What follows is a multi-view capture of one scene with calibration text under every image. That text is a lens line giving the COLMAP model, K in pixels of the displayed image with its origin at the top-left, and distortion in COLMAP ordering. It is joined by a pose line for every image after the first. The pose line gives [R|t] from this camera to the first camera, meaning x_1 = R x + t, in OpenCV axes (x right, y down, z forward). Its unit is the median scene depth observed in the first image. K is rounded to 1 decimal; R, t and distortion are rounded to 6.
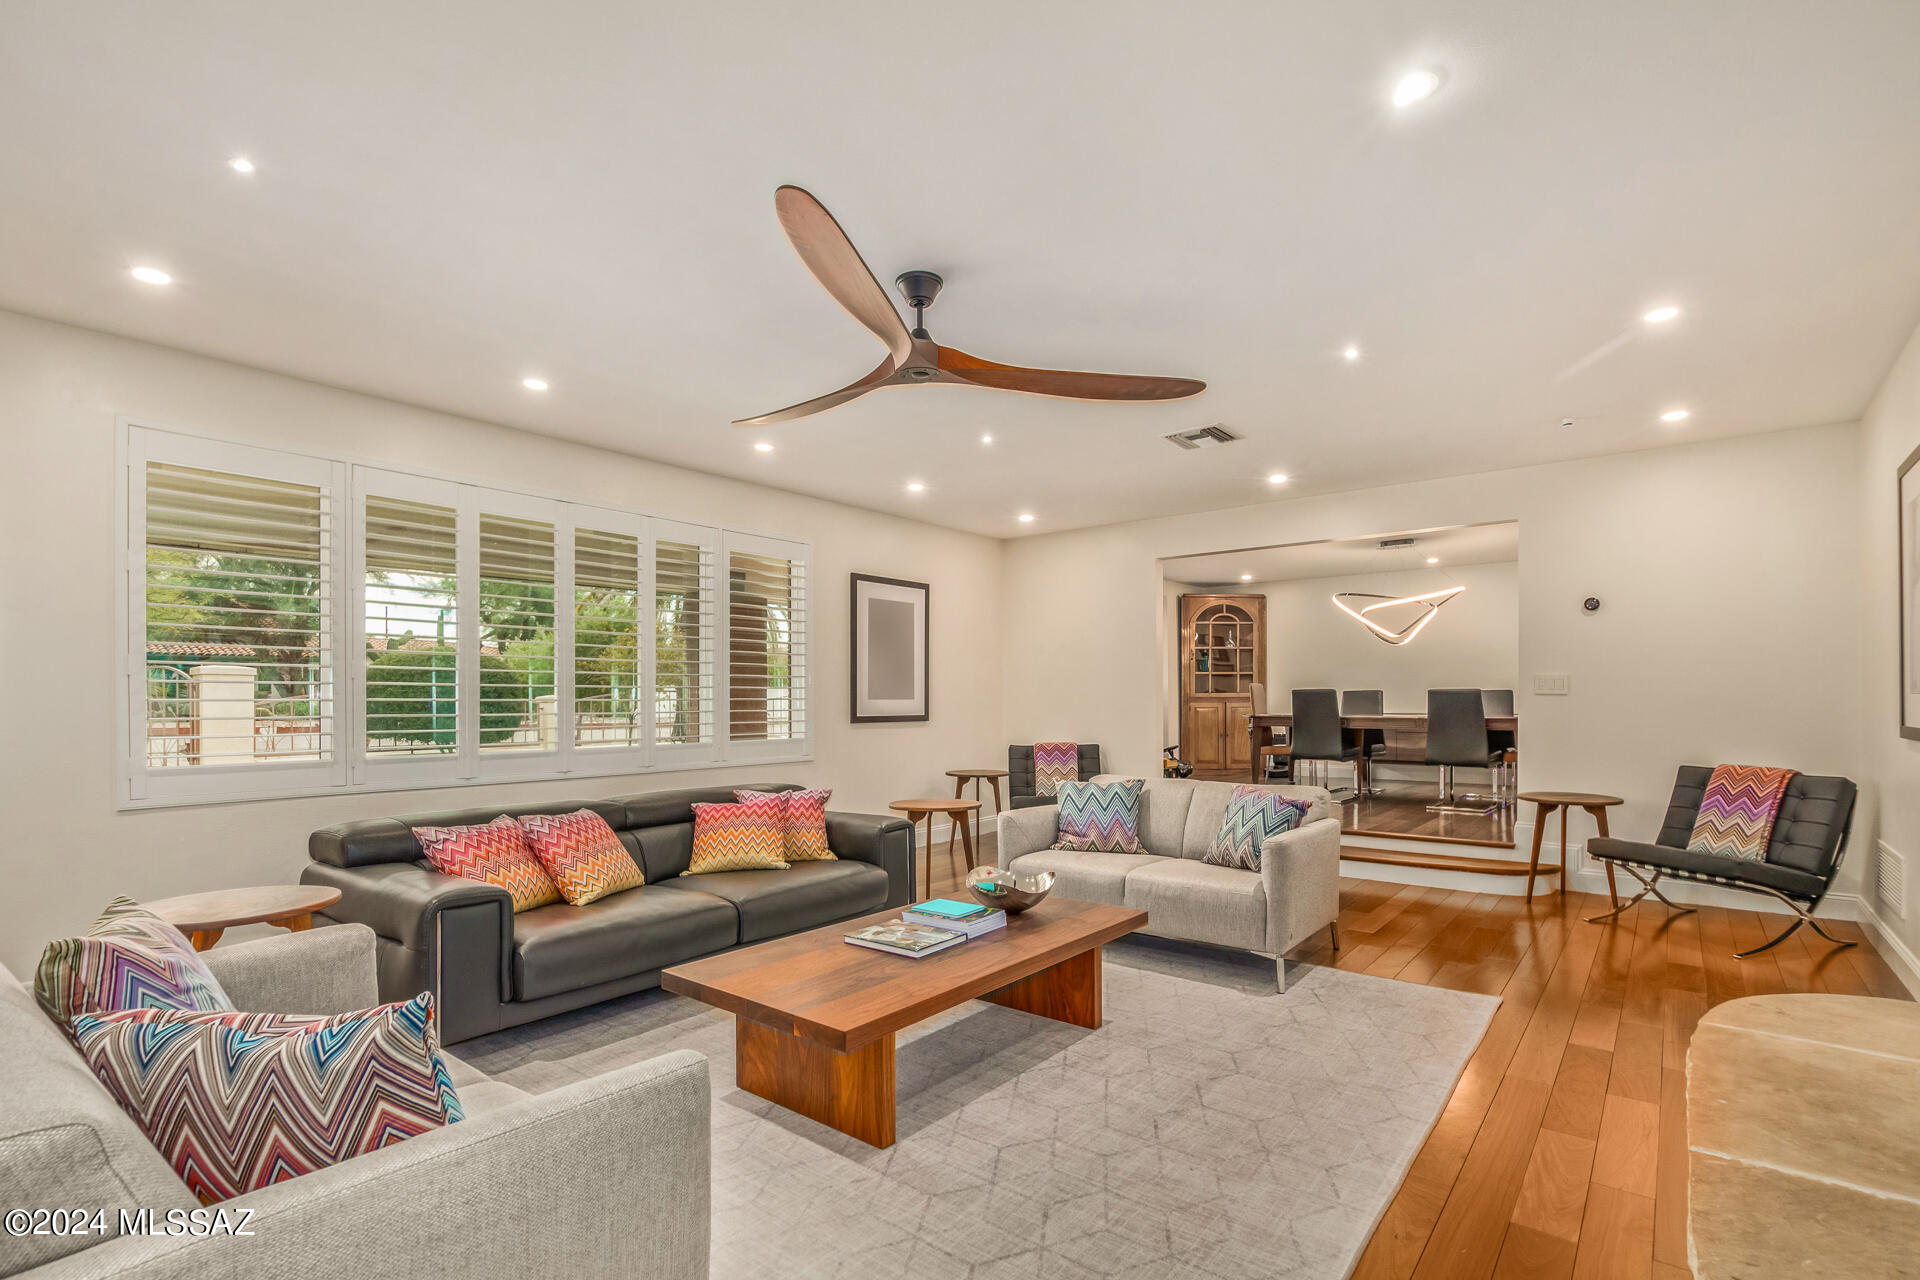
lens RADIAL K [[921.1, 0, 948.4], [0, 921.1, 698.0], [0, 0, 1]] dist [0.010501, -0.002295]
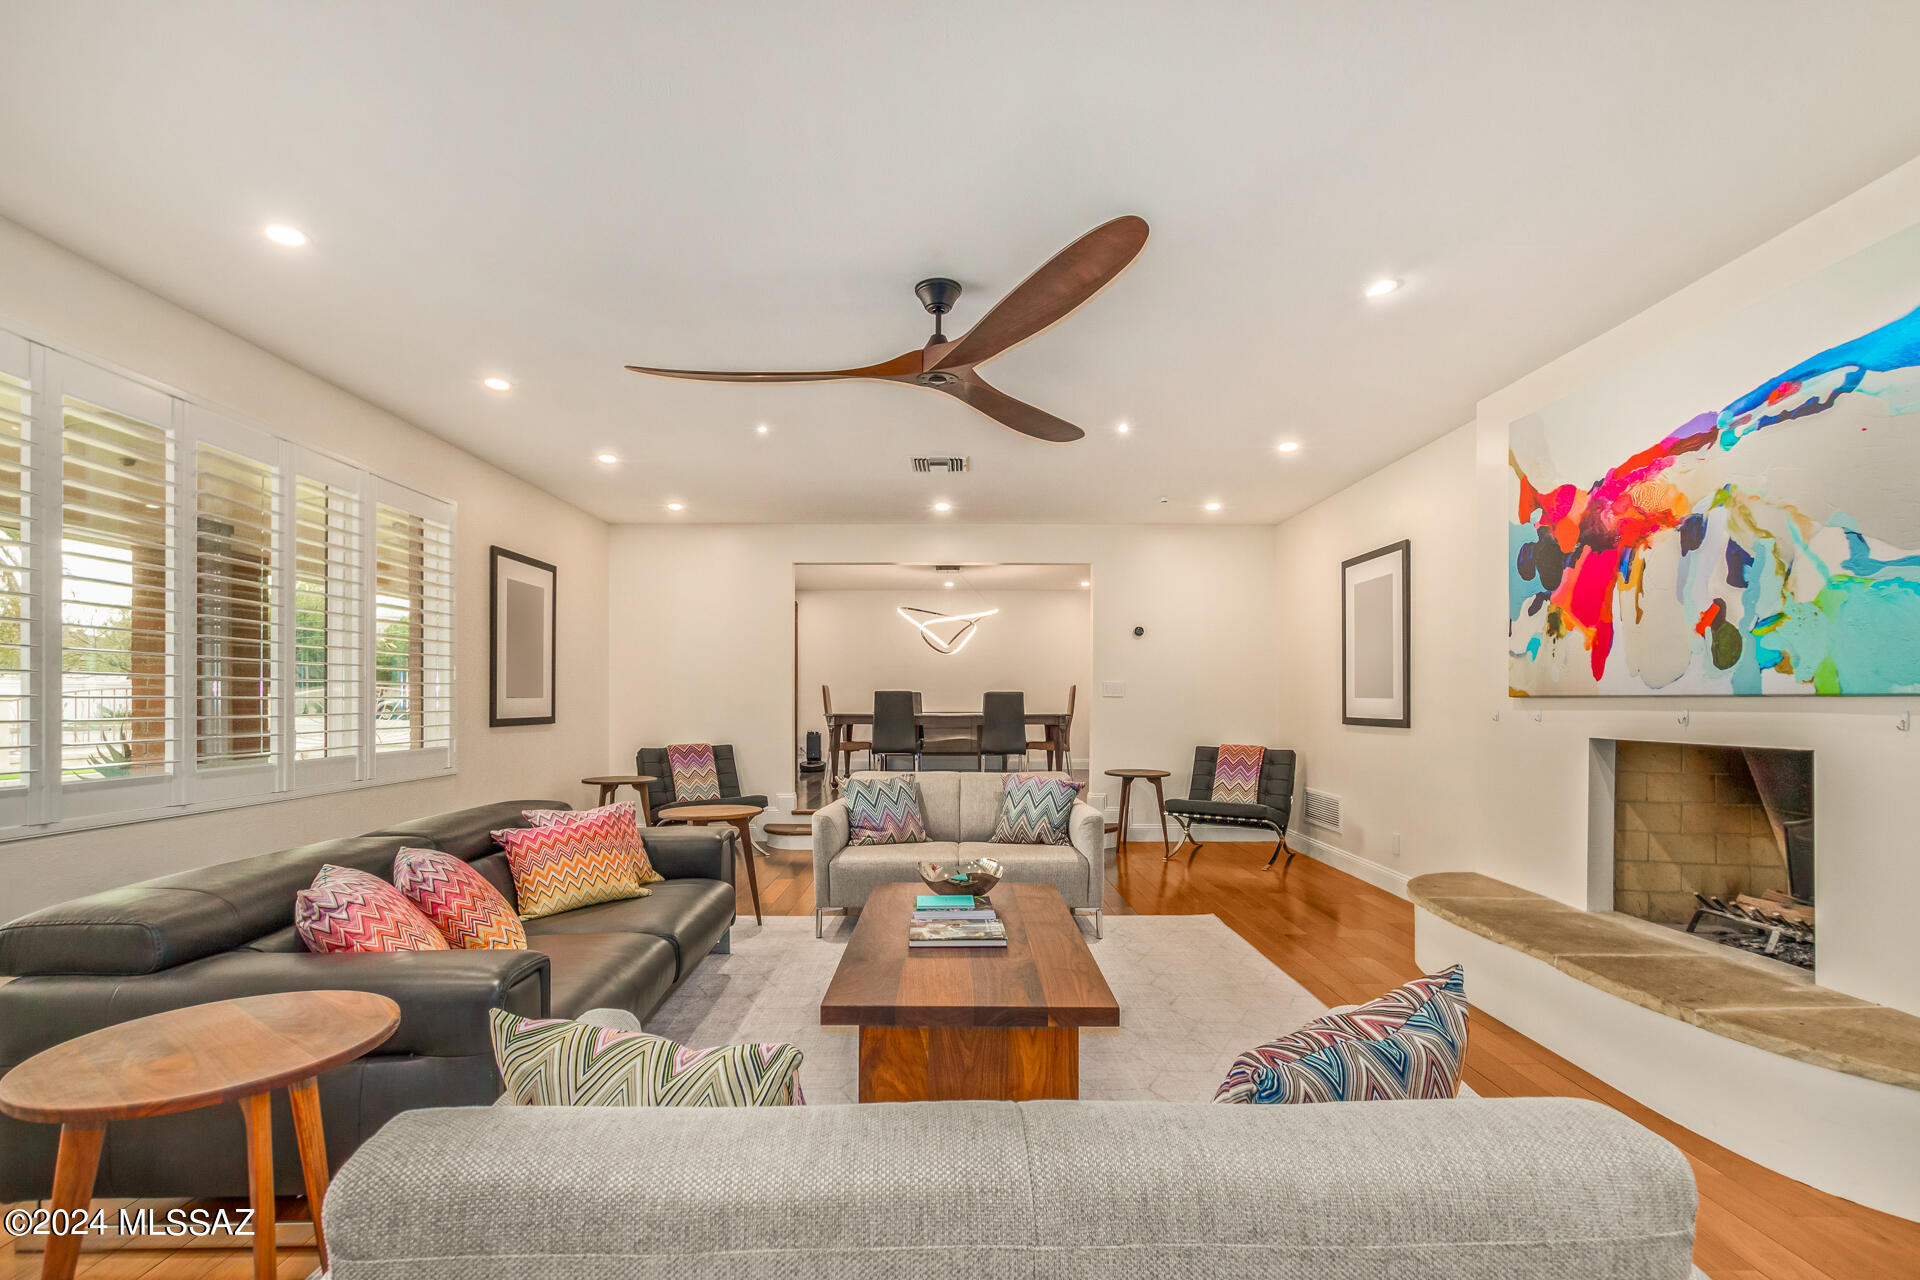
lens RADIAL K [[921.1, 0, 955.1], [0, 921.1, 698.6], [0, 0, 1]] dist [0.010501, -0.002295]
pose [[0.771342, 0.003723, 0.636409, -0.440798], [-0.003984, 0.999992, -0.001021, 0.001520], [-0.636408, -0.001747, 0.771351, 0.136631]]
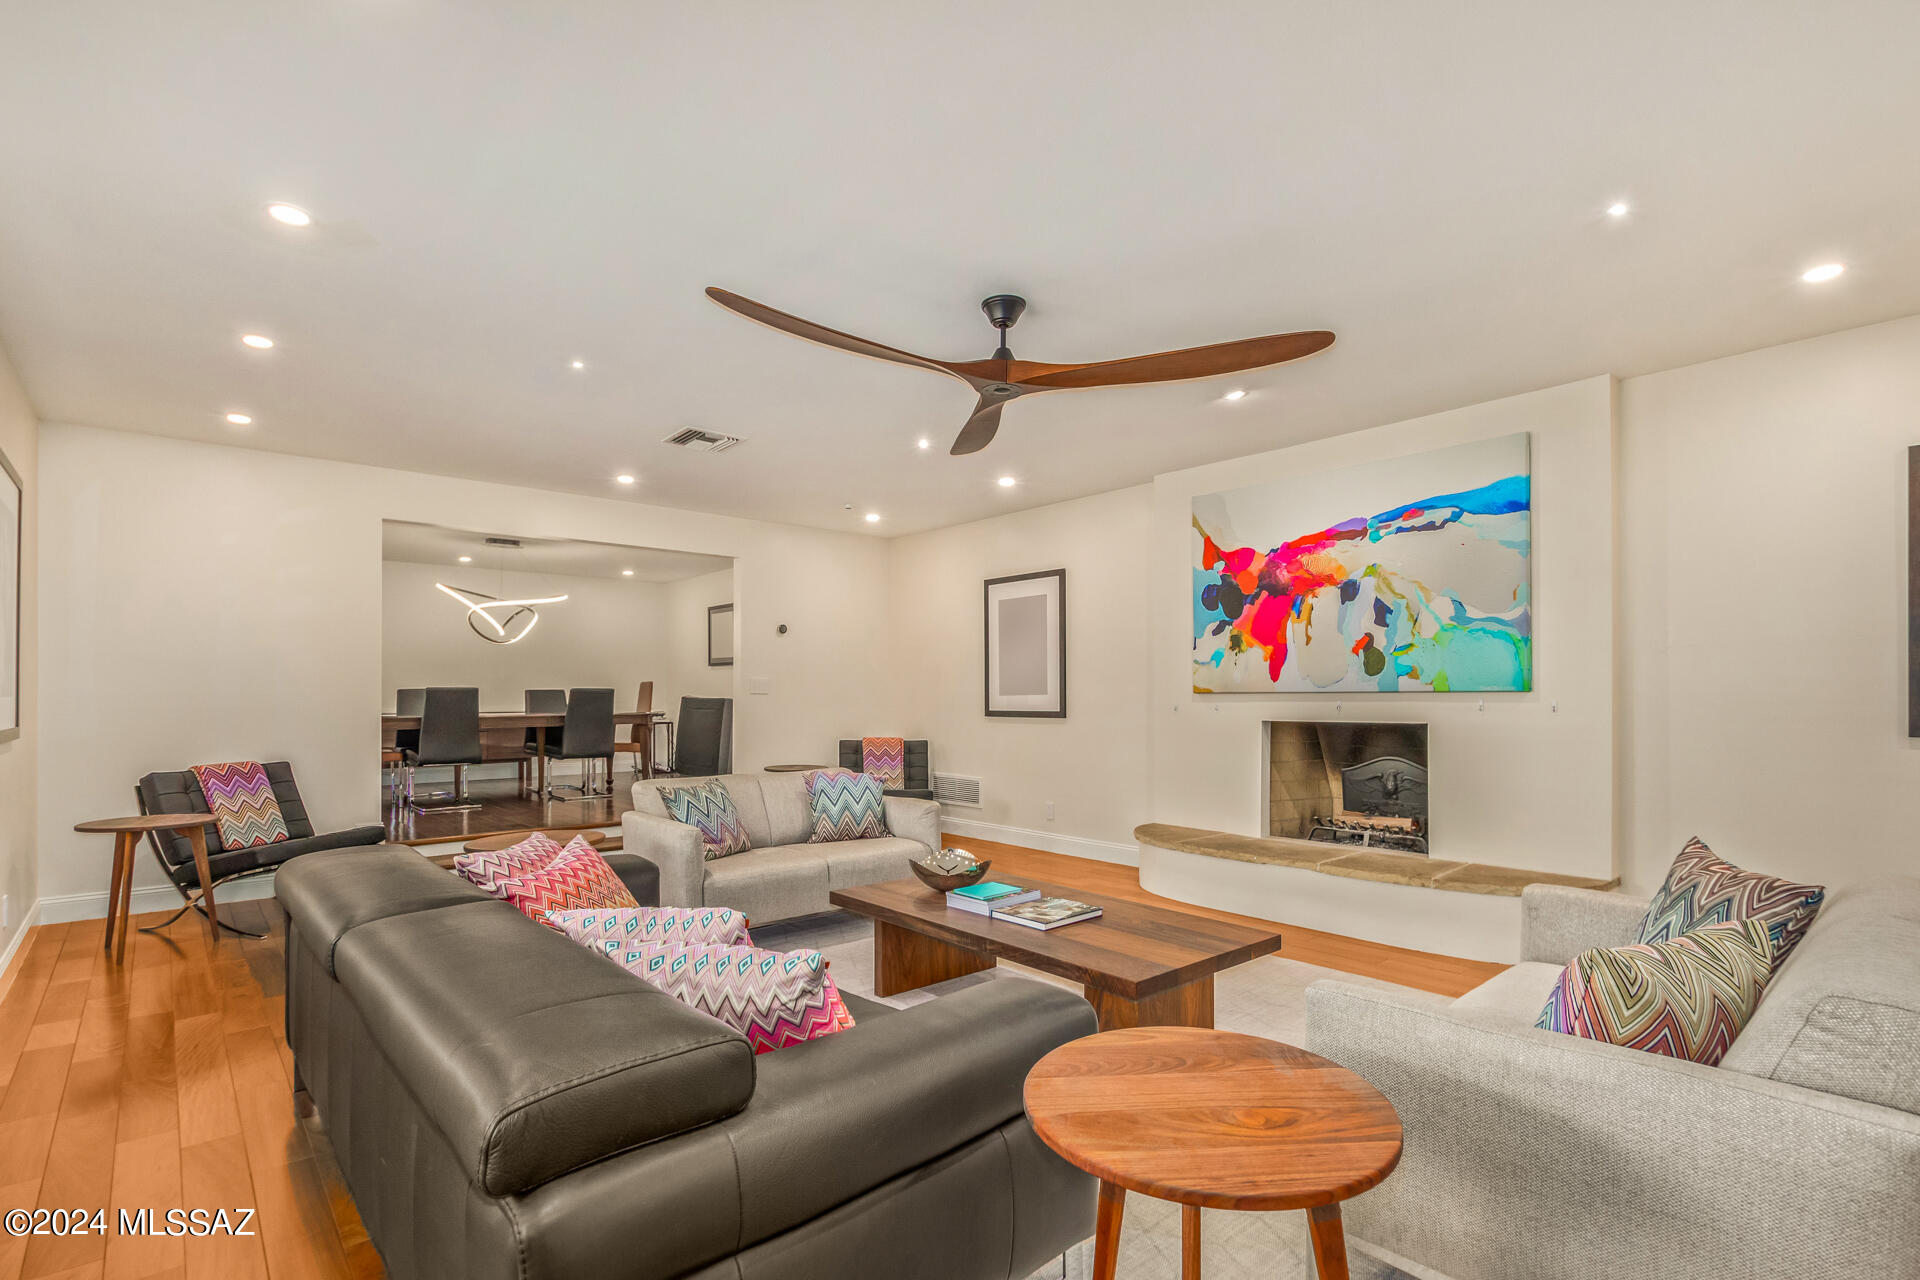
lens RADIAL K [[921.1, 0, 972.3], [0, 921.1, 688.5], [0, 0, 1]] dist [0.010501, -0.002295]
pose [[0.151851, 0.009144, 0.988361, -0.725791], [0.000951, 0.999955, -0.009397, 0.002011], [-0.988403, 0.002366, 0.151836, 0.581799]]
